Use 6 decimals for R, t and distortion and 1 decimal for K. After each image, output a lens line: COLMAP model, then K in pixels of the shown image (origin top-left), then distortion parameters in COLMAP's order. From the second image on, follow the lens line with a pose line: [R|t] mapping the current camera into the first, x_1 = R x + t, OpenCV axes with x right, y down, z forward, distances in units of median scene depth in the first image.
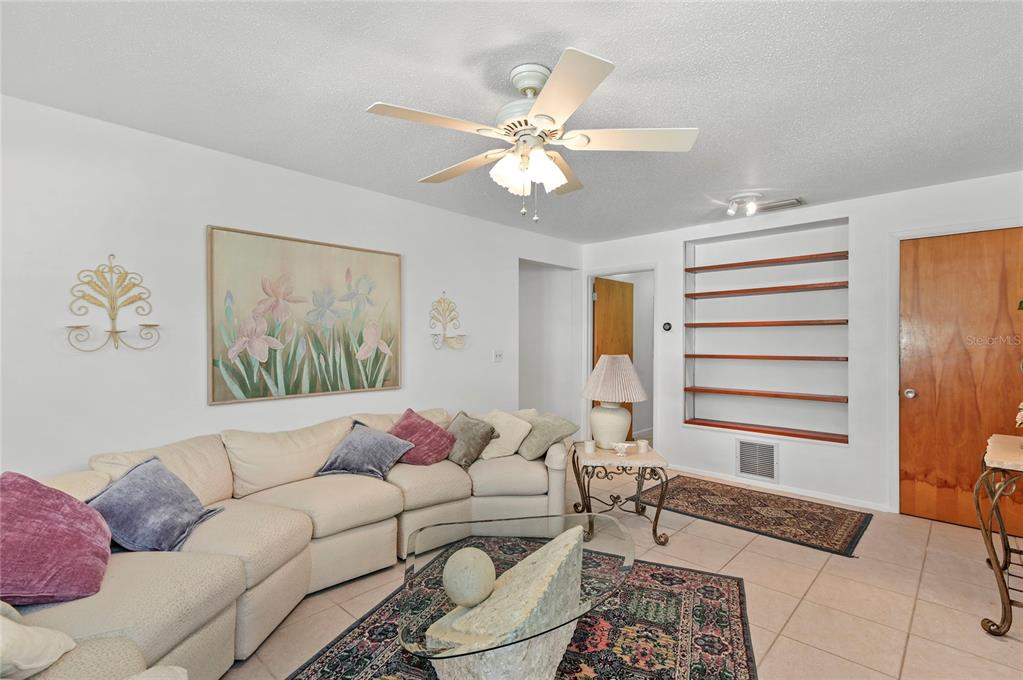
lens RADIAL K [[486.9, 0, 503.0], [0, 486.9, 337.0], [0, 0, 1]] dist [0.019654, -0.000312]
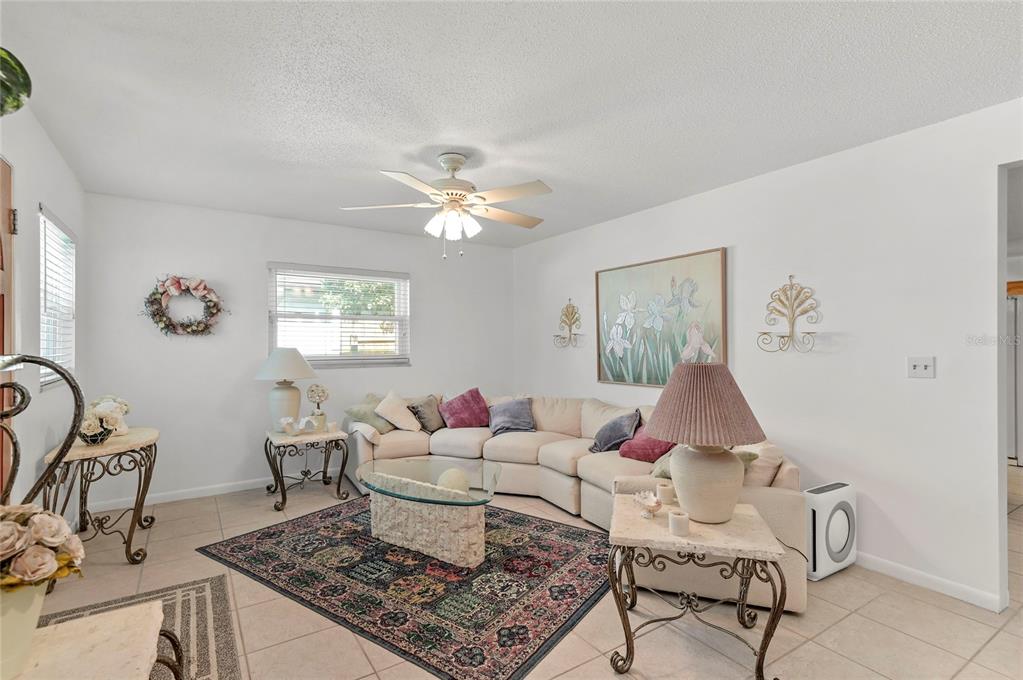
lens RADIAL K [[486.9, 0, 507.1], [0, 486.9, 341.0], [0, 0, 1]] dist [0.019654, -0.000312]
pose [[-0.227313, -0.009962, -0.973771, 0.927499], [-0.003409, 0.999950, -0.009434, 0.019076], [0.973816, 0.001175, -0.227336, 0.973413]]
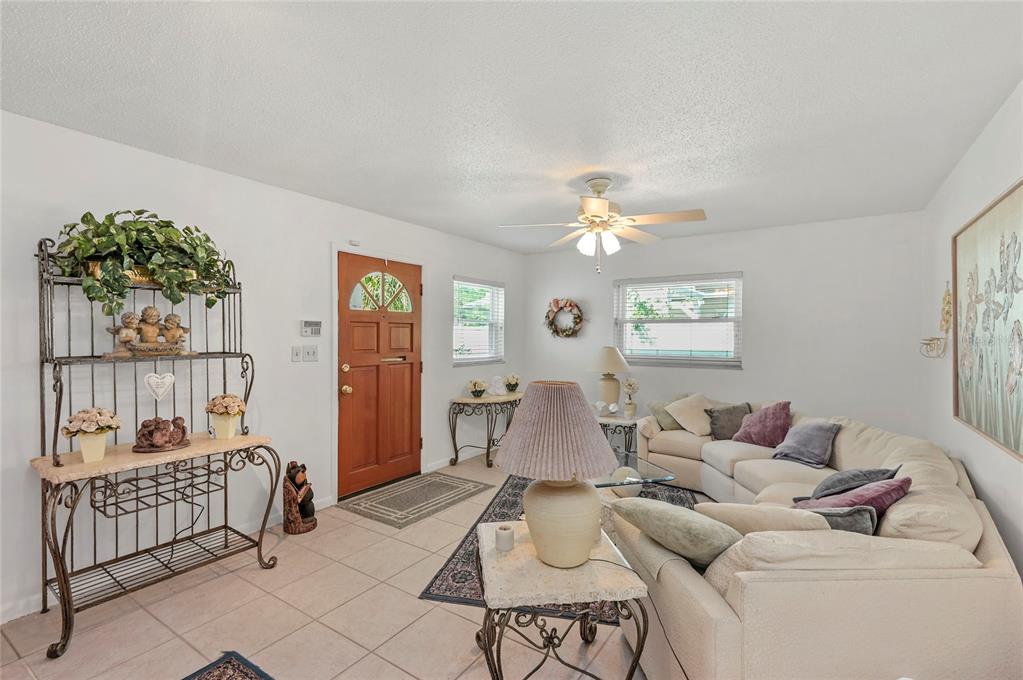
lens RADIAL K [[466.2, 0, 513.8], [0, 466.2, 337.7], [0, 0, 1]] dist [0.018674, -0.000263]
pose [[-0.986540, -0.011462, -0.163116, 0.378289], [-0.013227, 0.999865, 0.009736, -0.017488], [0.162983, 0.011762, -0.986559, 1.612849]]
